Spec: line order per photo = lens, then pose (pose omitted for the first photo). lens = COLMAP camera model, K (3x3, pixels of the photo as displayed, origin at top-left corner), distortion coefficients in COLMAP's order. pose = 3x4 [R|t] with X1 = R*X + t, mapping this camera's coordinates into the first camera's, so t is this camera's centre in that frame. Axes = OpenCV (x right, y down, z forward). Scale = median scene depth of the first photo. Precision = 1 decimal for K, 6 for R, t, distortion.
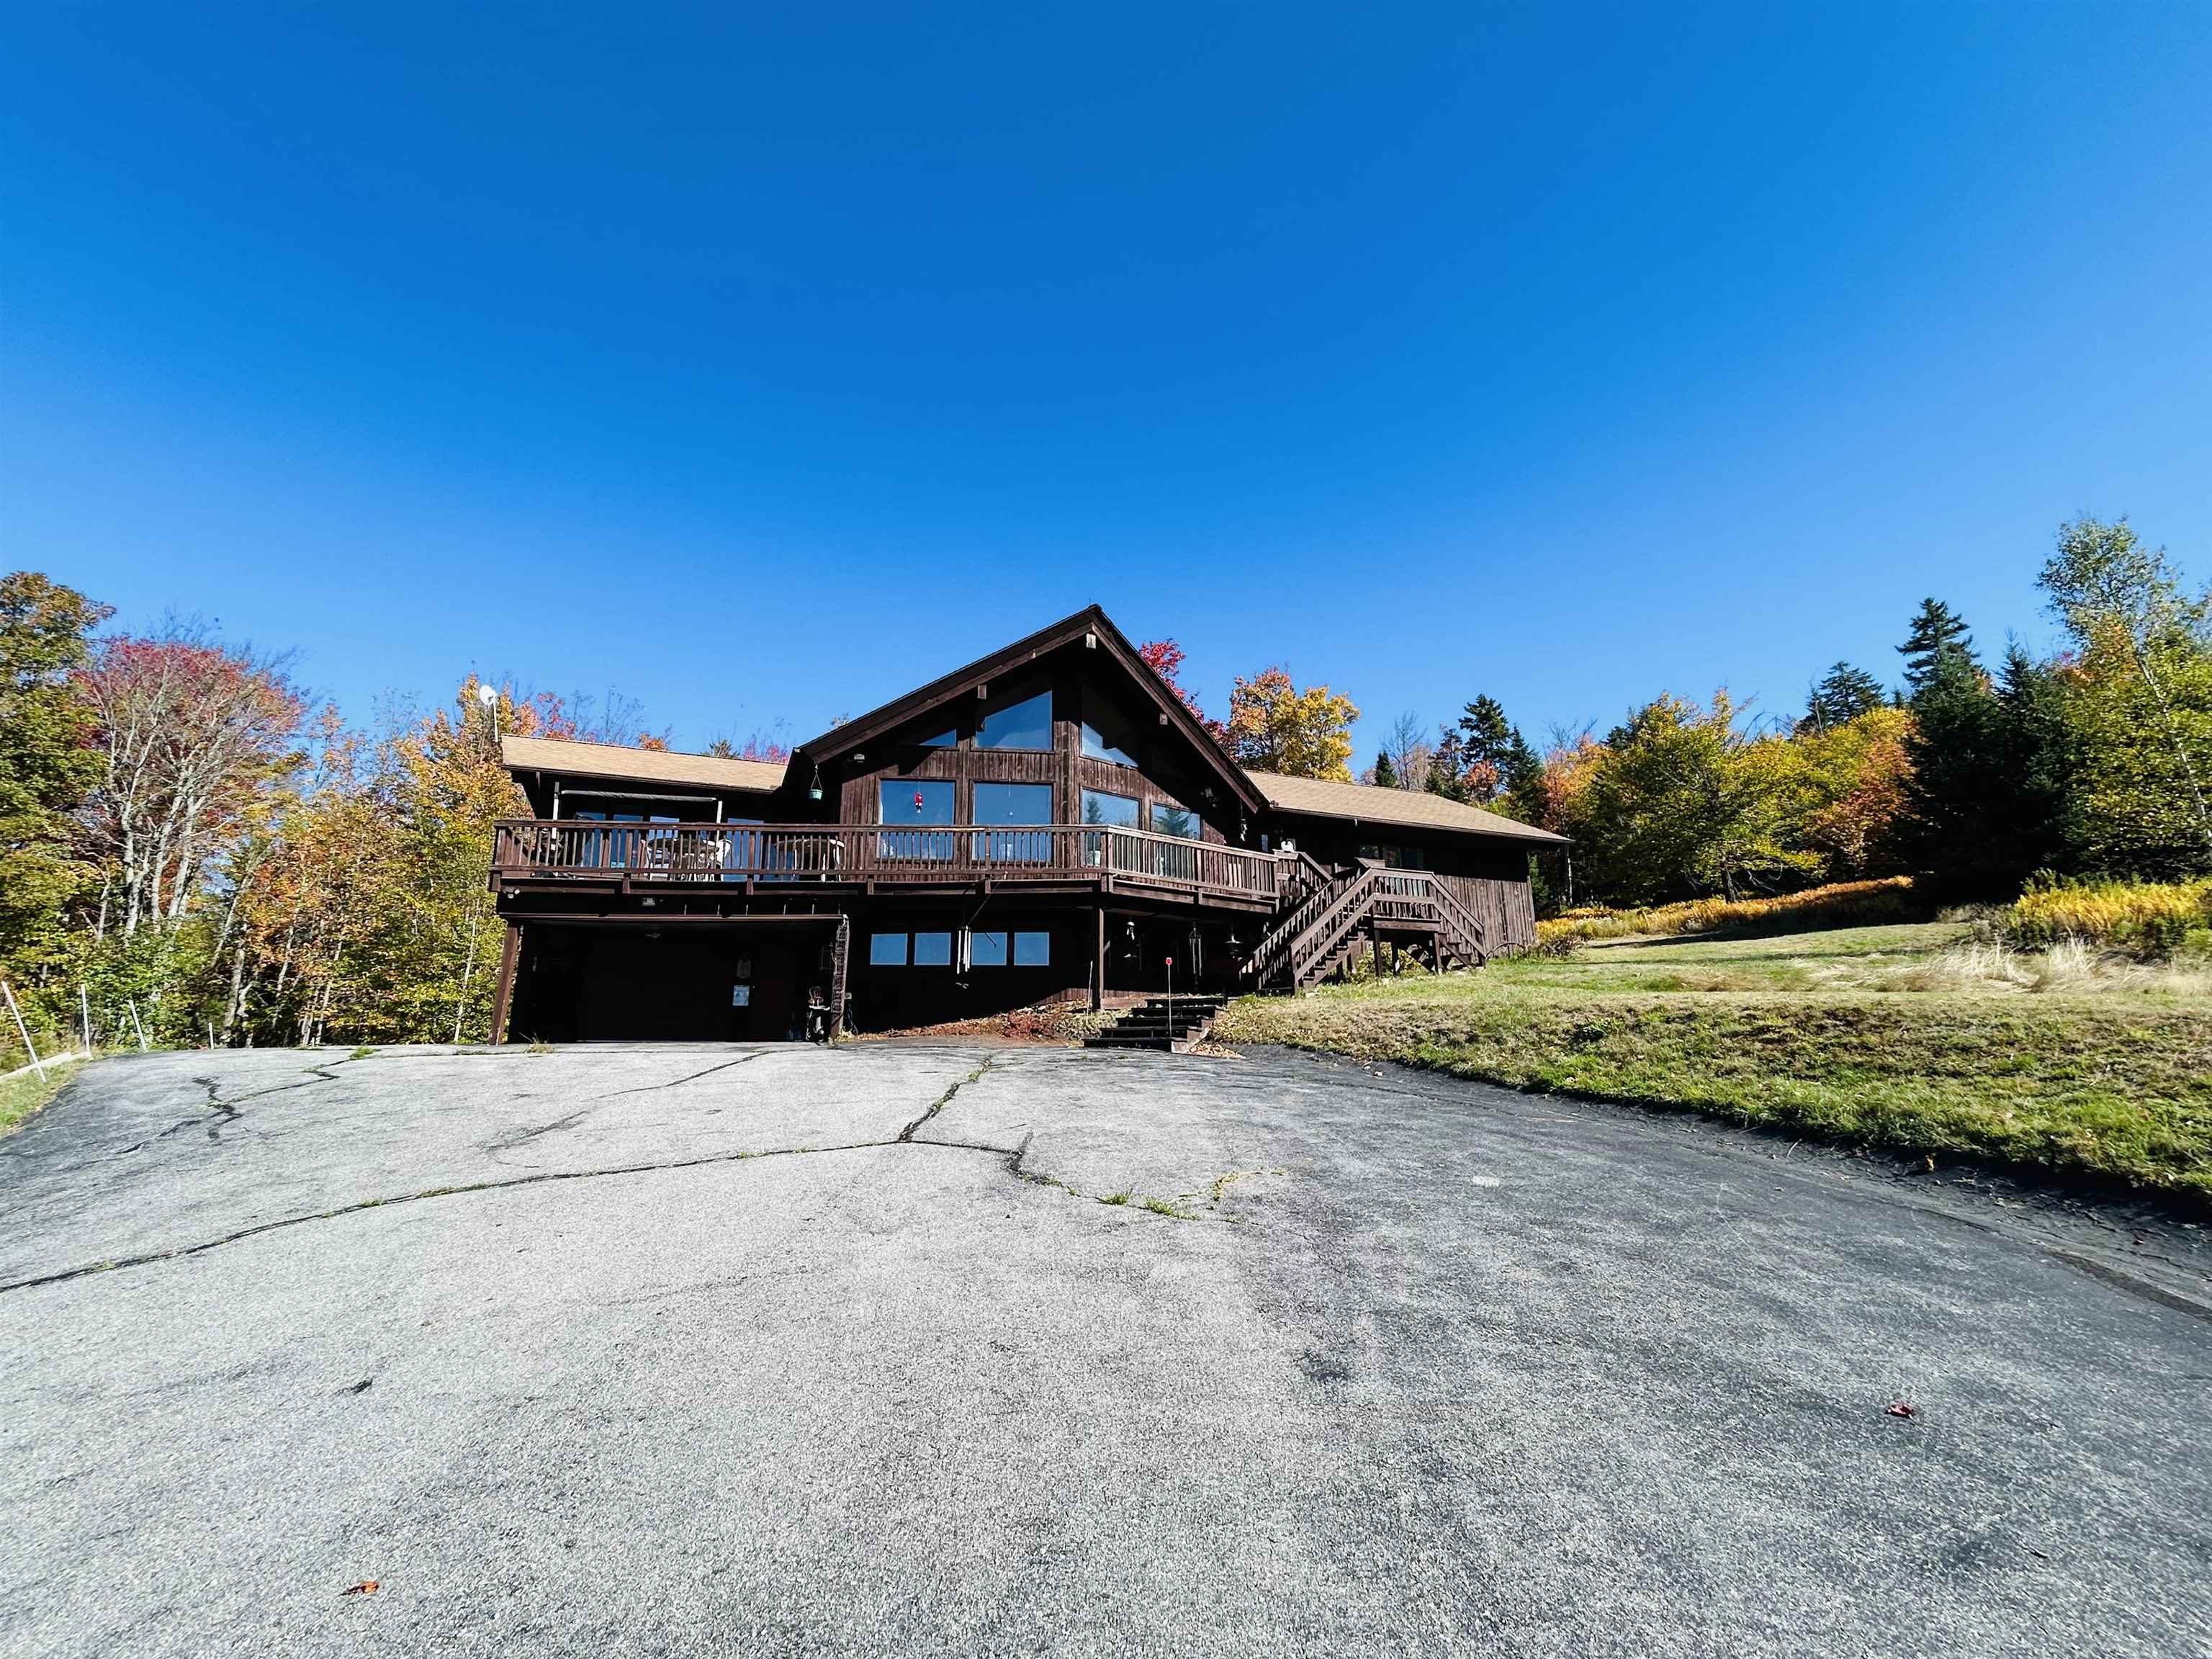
lens RADIAL K [[973.4, 0, 1100.1], [0, 973.4, 826.8], [0, 0, 1]] dist [0.000878, -0.000163]
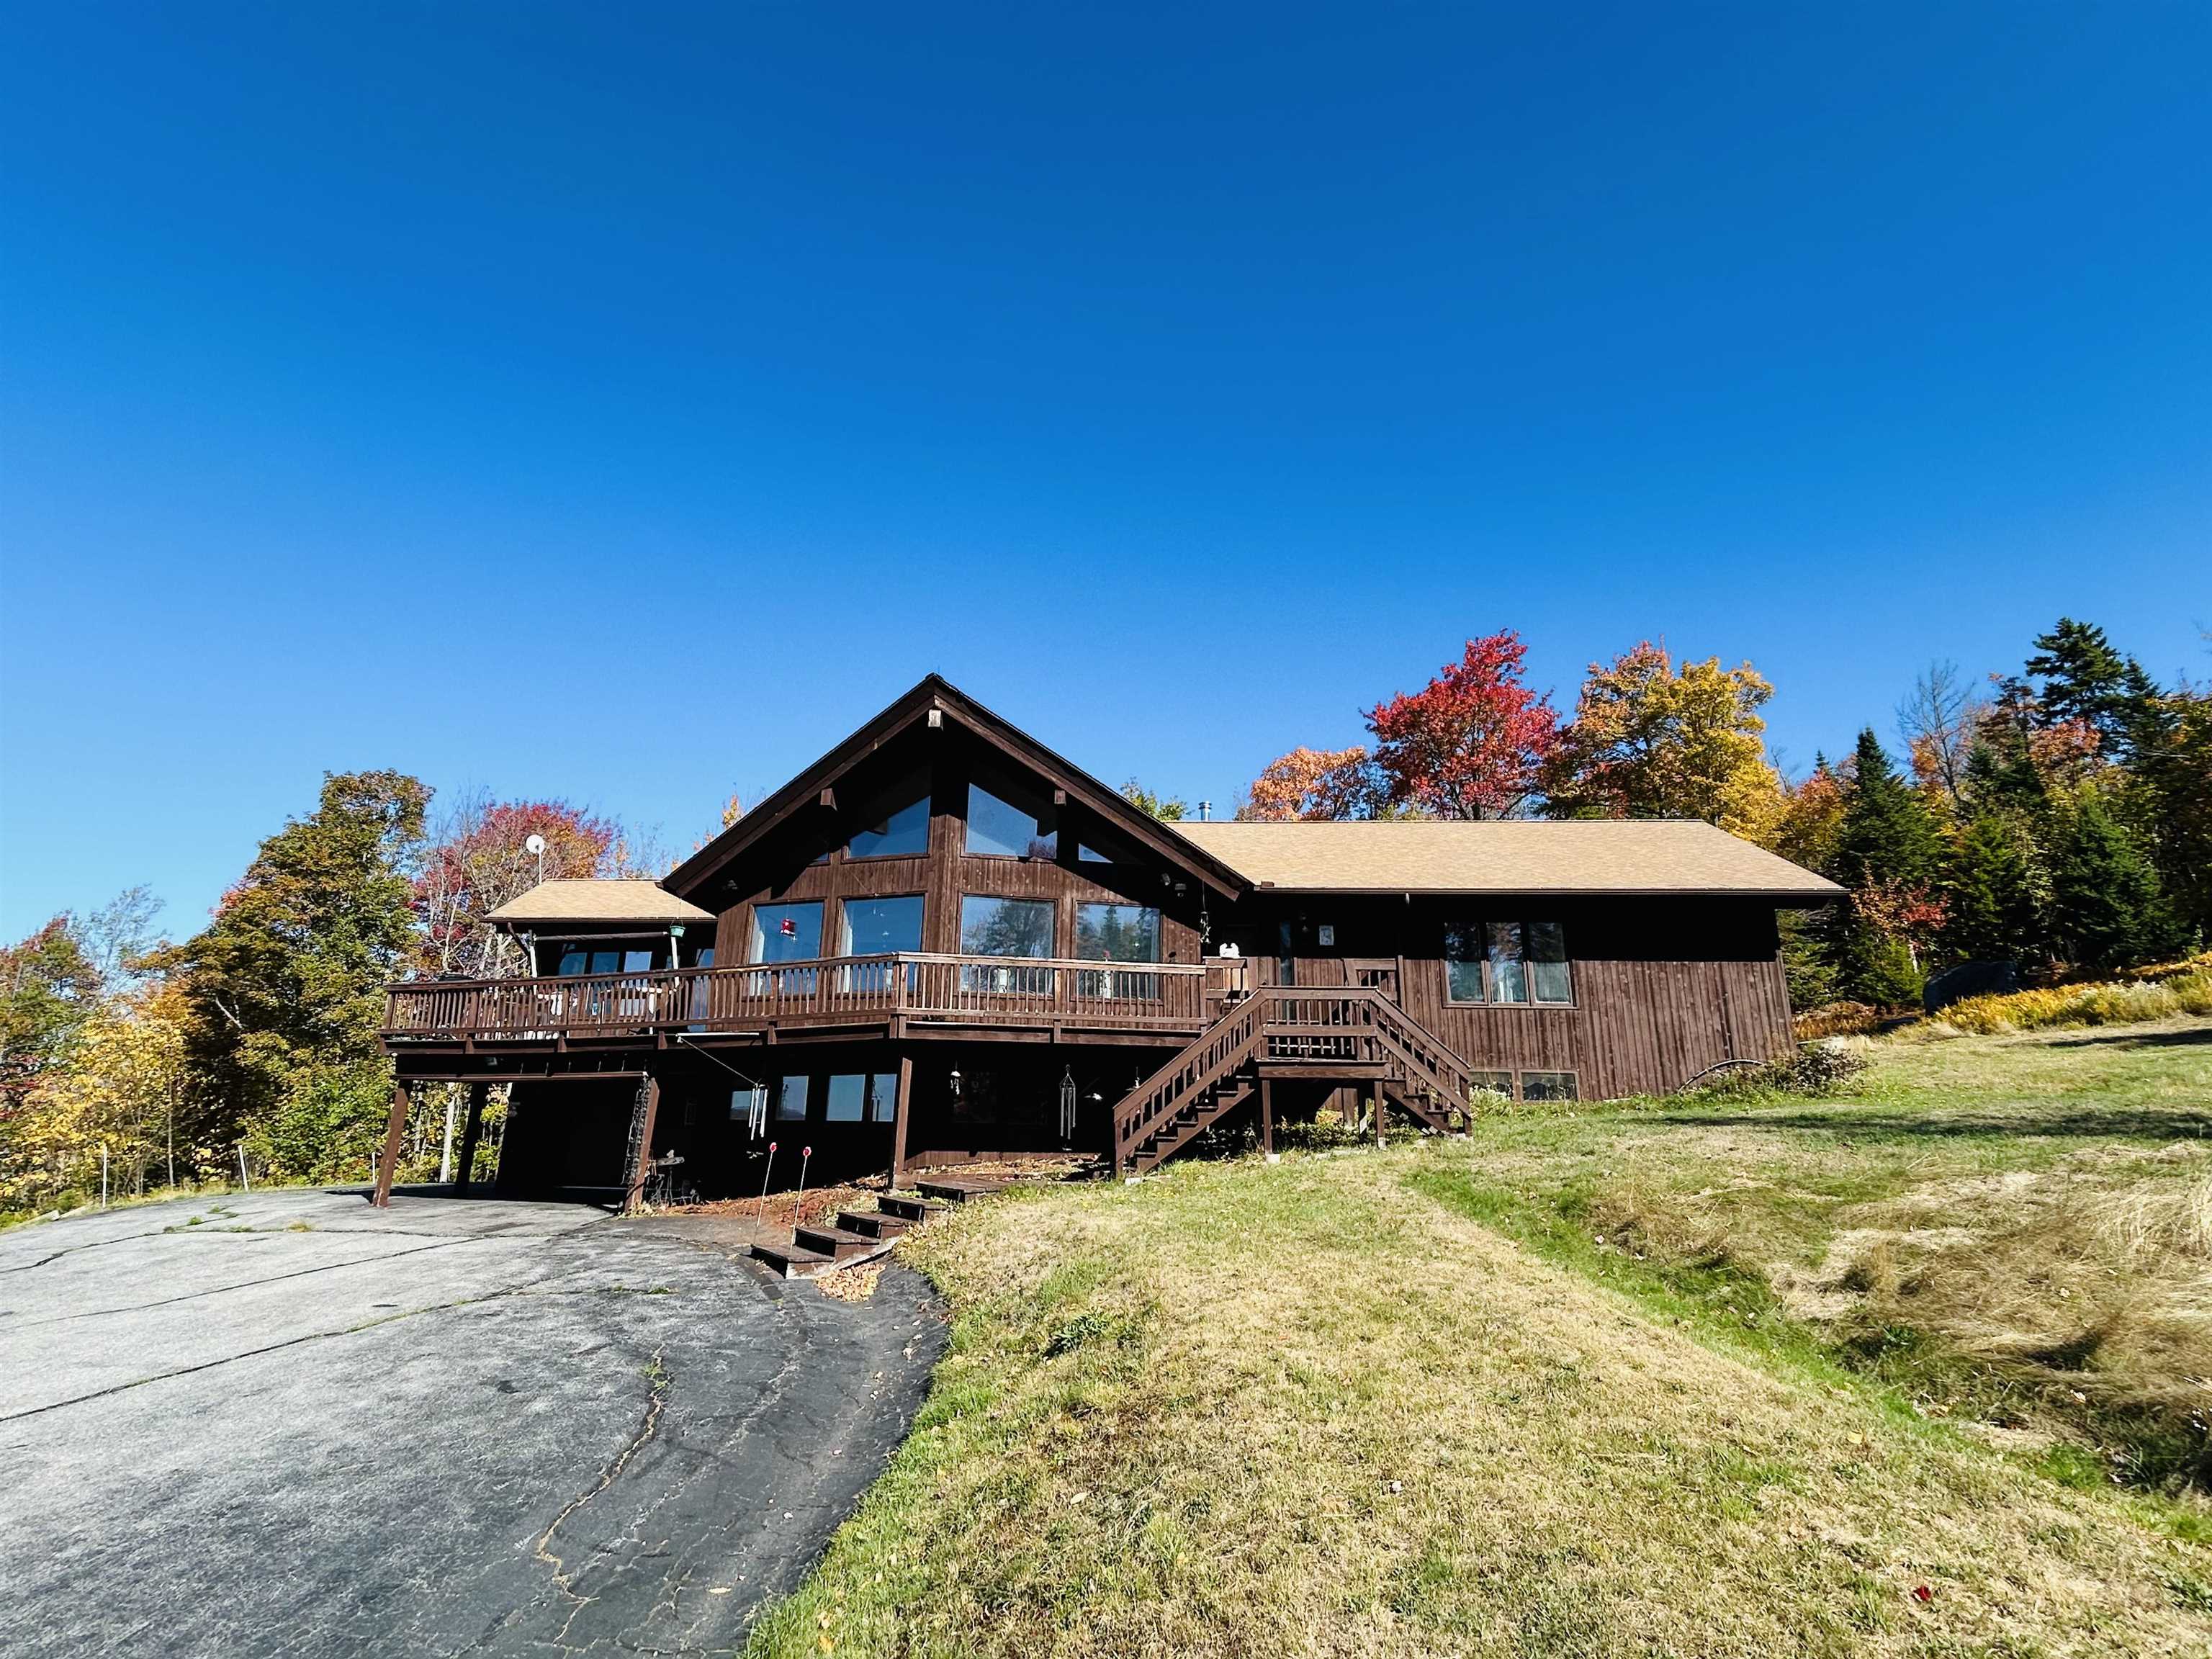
lens RADIAL K [[1082.5, 0, 1100.2], [0, 1082.5, 828.0], [0, 0, 1]] dist [-0.001823, 0.003732]
pose [[0.890825, -0.104186, -0.442241, 0.536641], [0.086484, 0.994441, -0.060068, -0.034612], [0.446040, 0.015263, 0.894883, 0.265592]]
